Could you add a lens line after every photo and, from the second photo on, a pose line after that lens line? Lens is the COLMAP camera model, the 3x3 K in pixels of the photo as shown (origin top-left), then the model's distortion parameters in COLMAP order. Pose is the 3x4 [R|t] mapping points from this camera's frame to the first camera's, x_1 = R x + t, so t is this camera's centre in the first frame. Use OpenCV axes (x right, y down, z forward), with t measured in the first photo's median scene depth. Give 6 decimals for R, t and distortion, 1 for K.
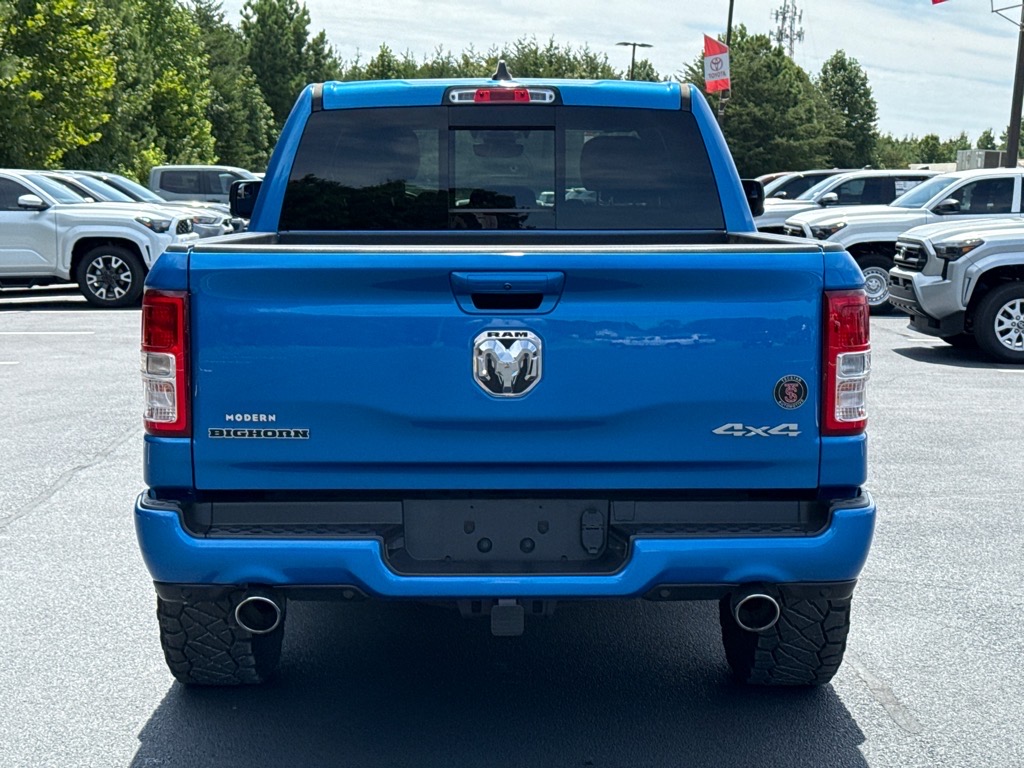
lens RADIAL K [[1884.3, 0, 512.0], [0, 1884.3, 384.0], [0, 0, 1]] dist [-0.007167, 0.082779]
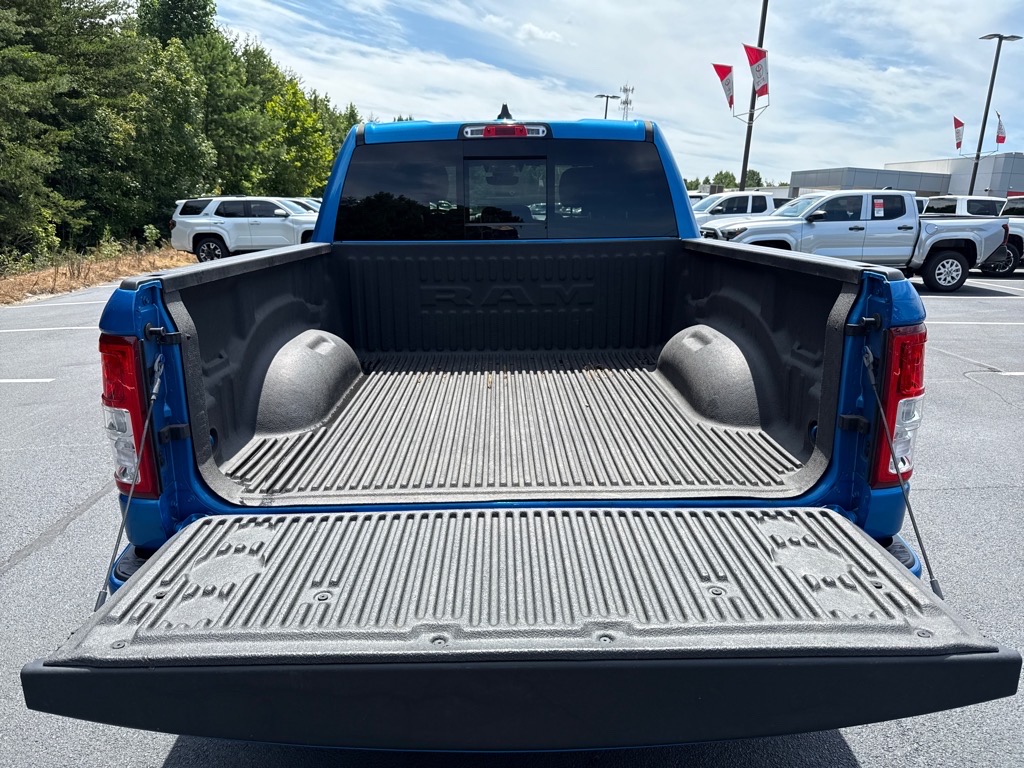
lens RADIAL K [[735.4, 0, 510.6], [0, 735.4, 402.9], [0, 0, 1]] dist [-0.003451, 0.001359]
pose [[0.999922, -0.012297, 0.002122, -0.001680], [0.011795, 0.986867, 0.161102, -0.017861], [-0.004075, -0.161064, 0.986936, 0.165134]]
